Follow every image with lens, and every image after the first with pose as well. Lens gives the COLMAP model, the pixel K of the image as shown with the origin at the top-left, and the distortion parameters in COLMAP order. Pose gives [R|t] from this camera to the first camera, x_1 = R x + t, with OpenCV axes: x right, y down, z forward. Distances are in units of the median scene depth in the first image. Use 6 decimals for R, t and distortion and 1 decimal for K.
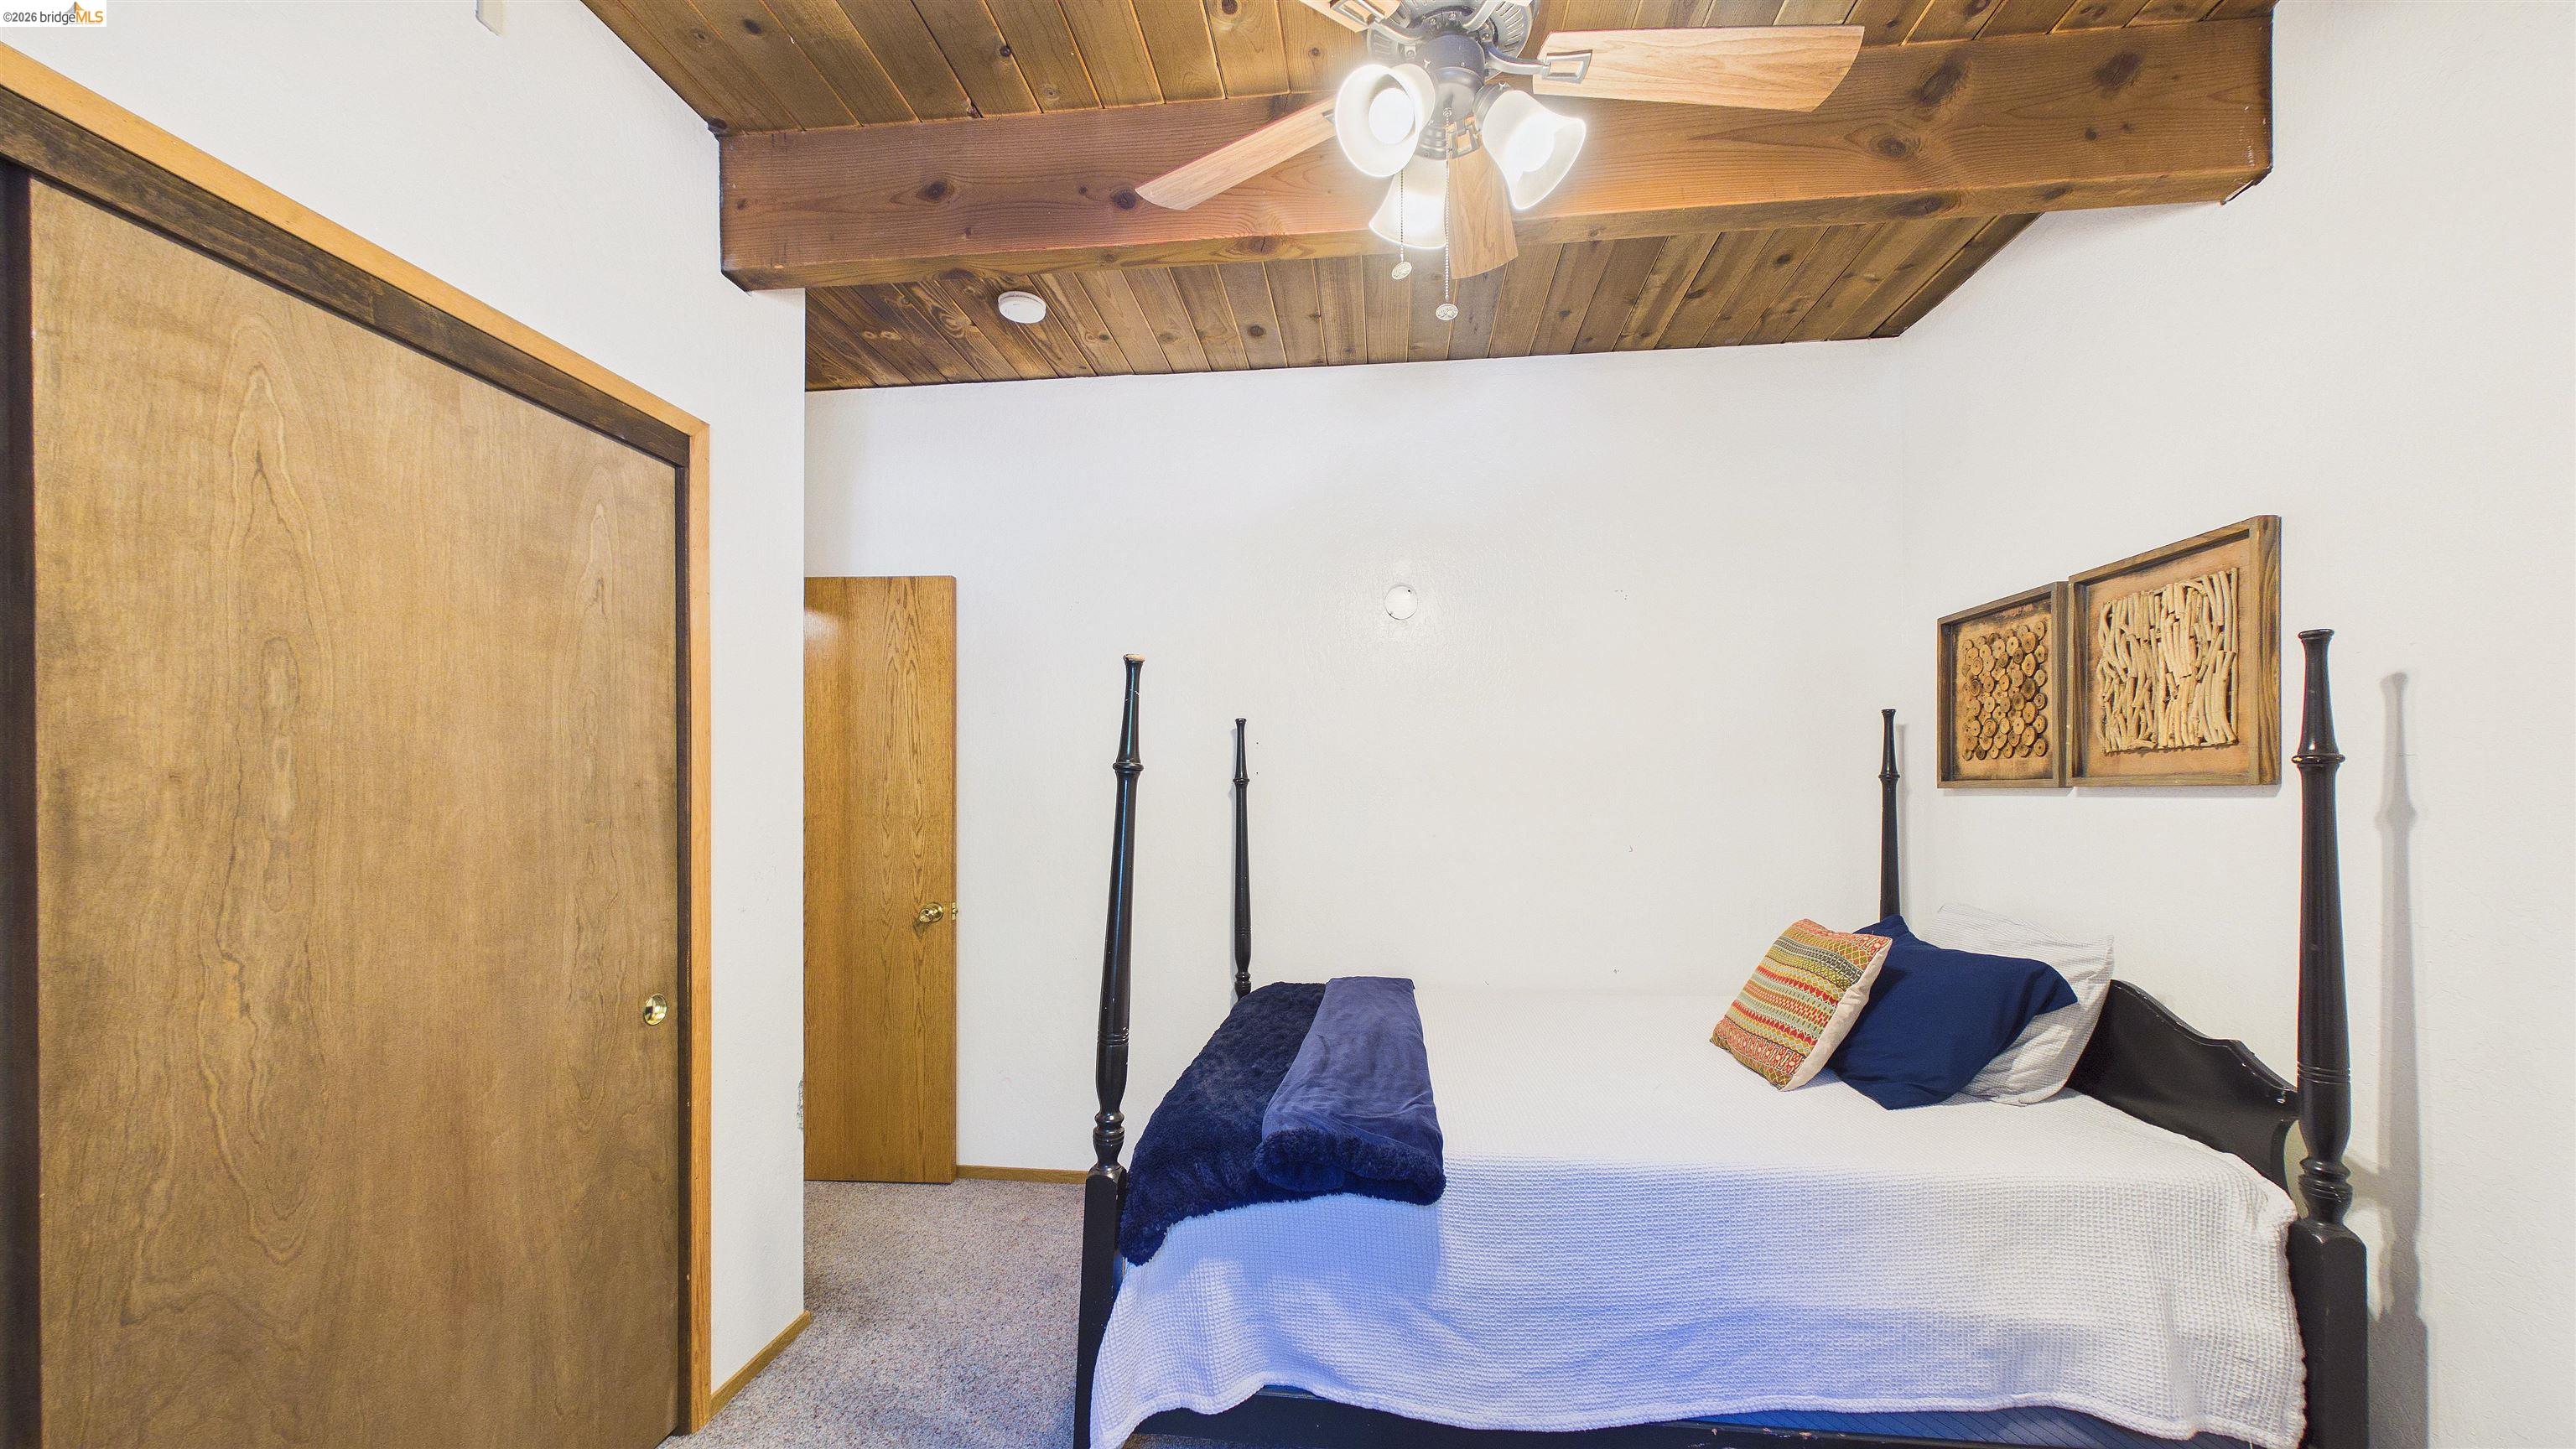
lens RADIAL K [[947.7, 0, 1289.0], [0, 947.7, 796.4], [0, 0, 1]] dist [0.002663, -0.000096]
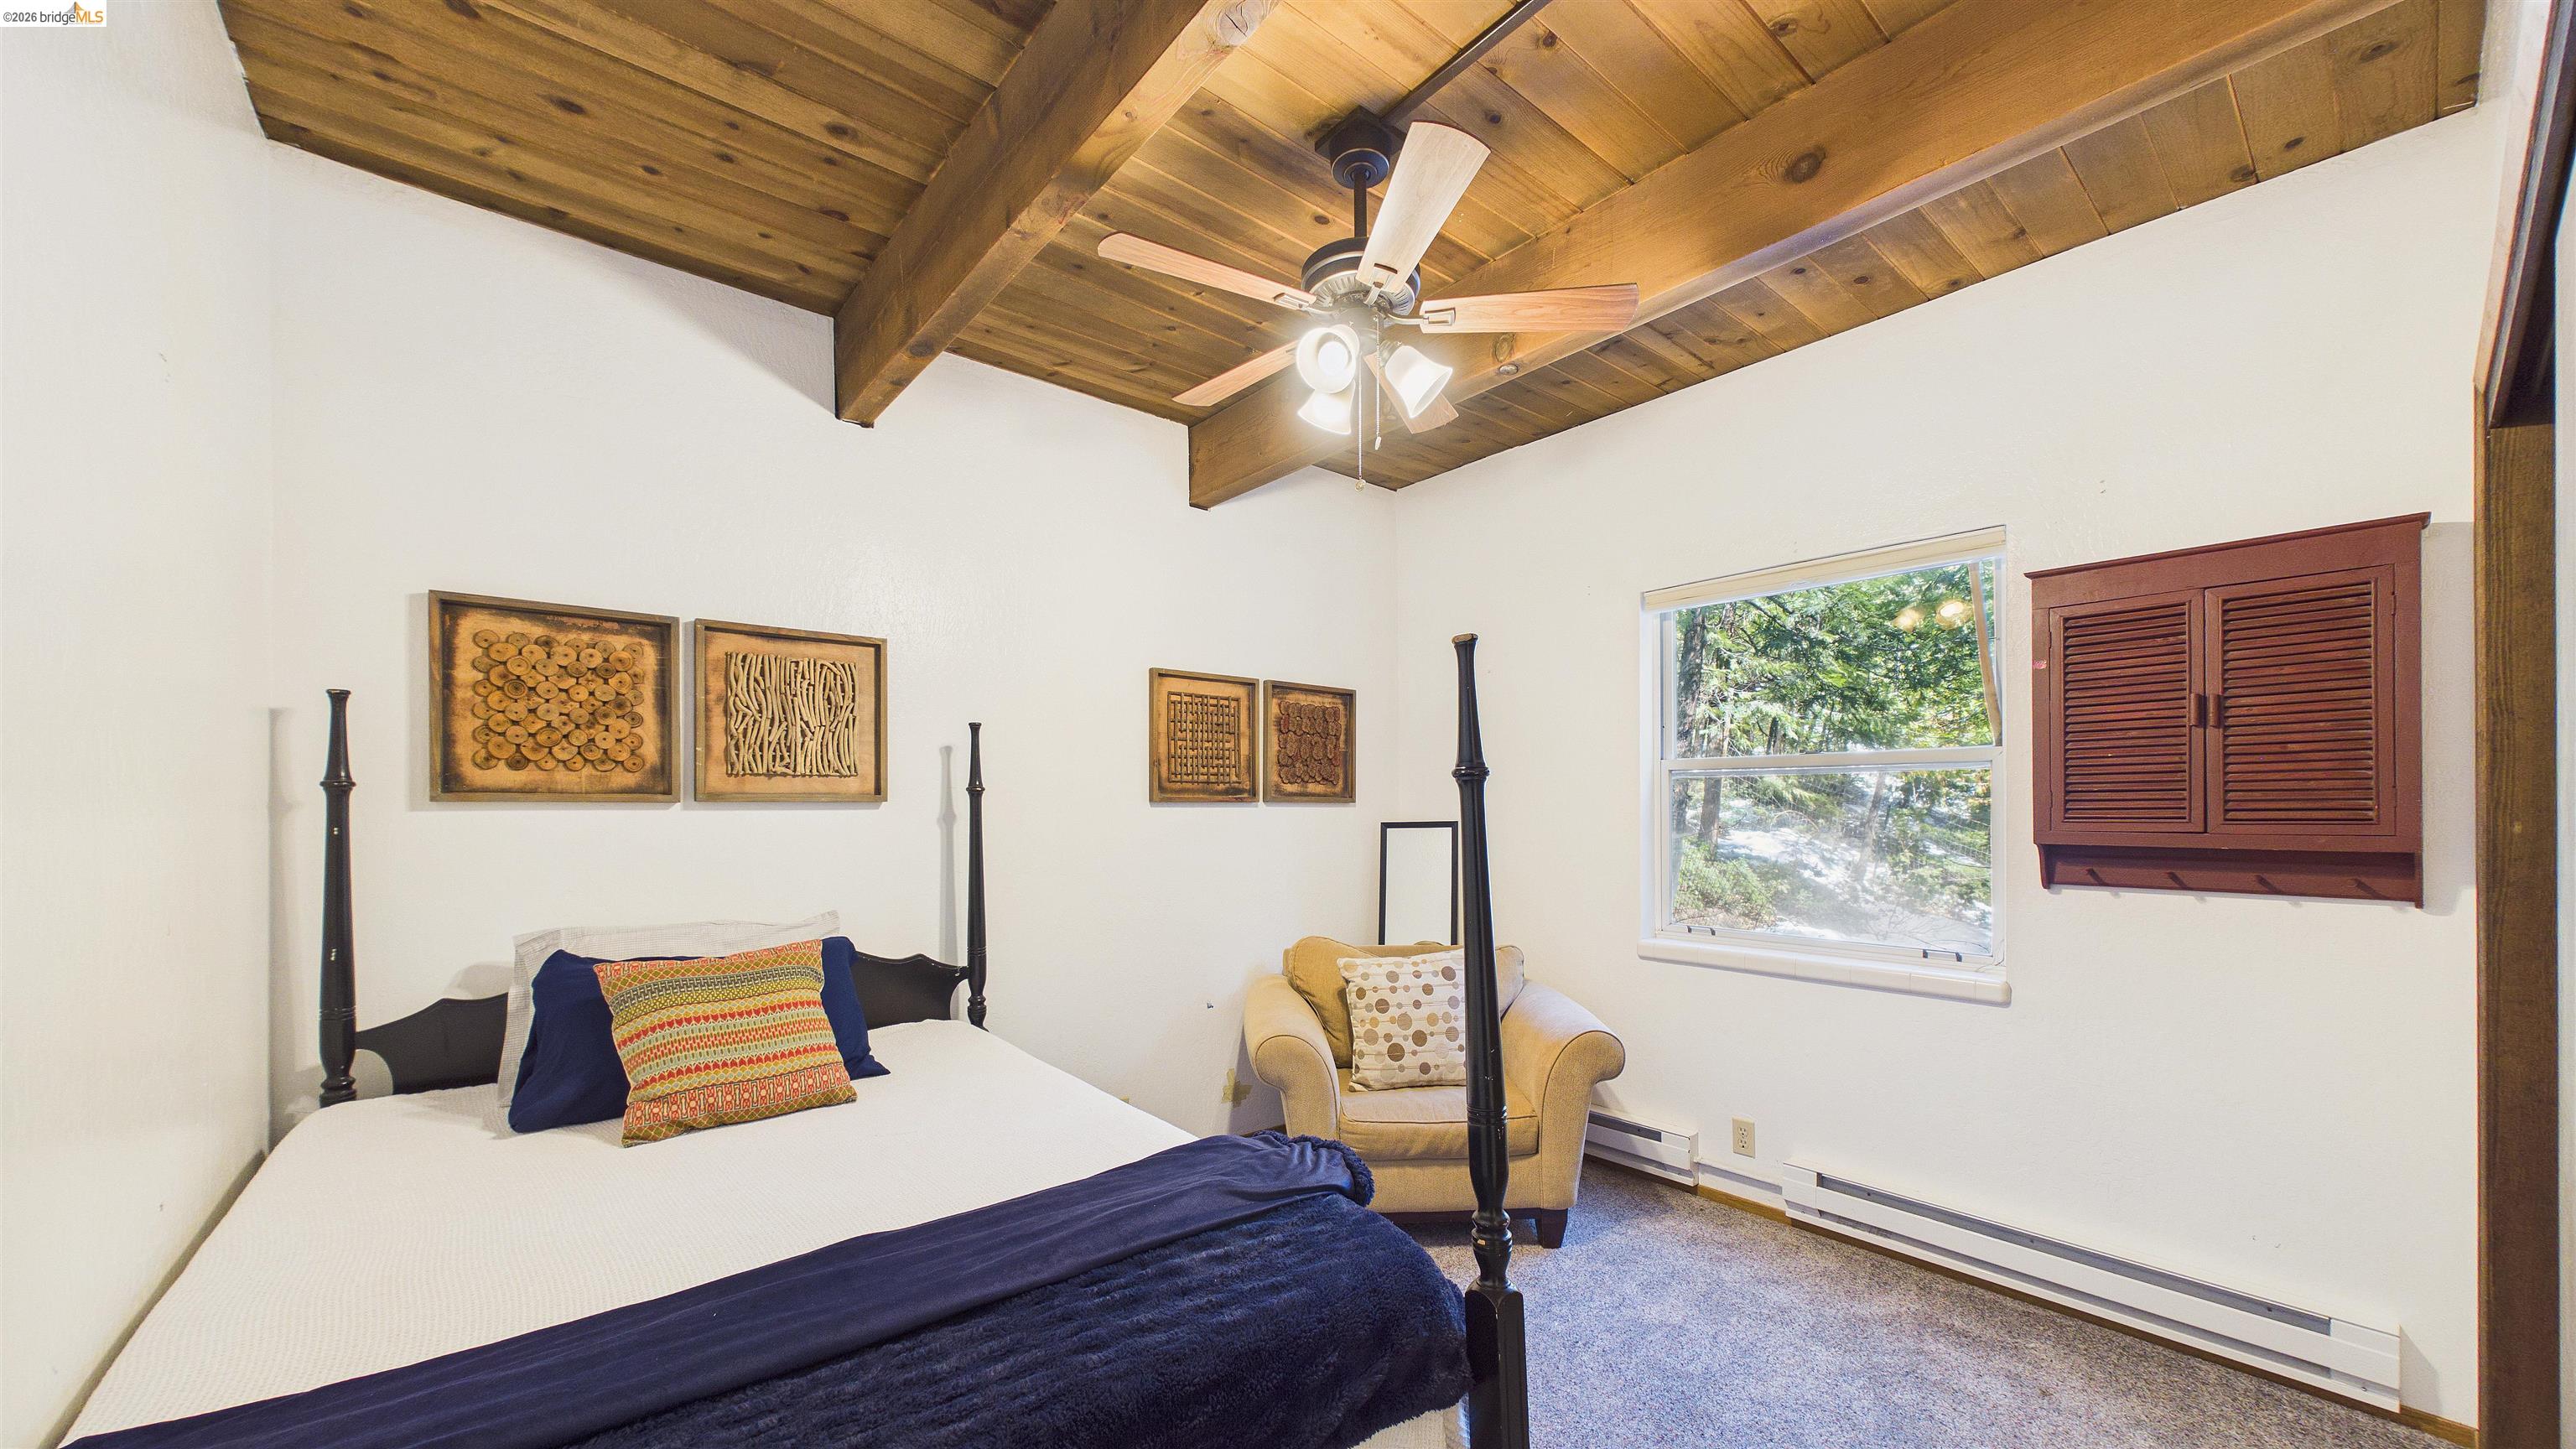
lens RADIAL K [[947.7, 0, 1289.0], [0, 947.7, 796.4], [0, 0, 1]] dist [0.002663, -0.000096]
pose [[-0.721623, 0.004410, 0.692272, -0.459900], [0.002628, 0.999990, -0.003631, -0.009680], [-0.692281, -0.000801, -0.721628, 1.256075]]
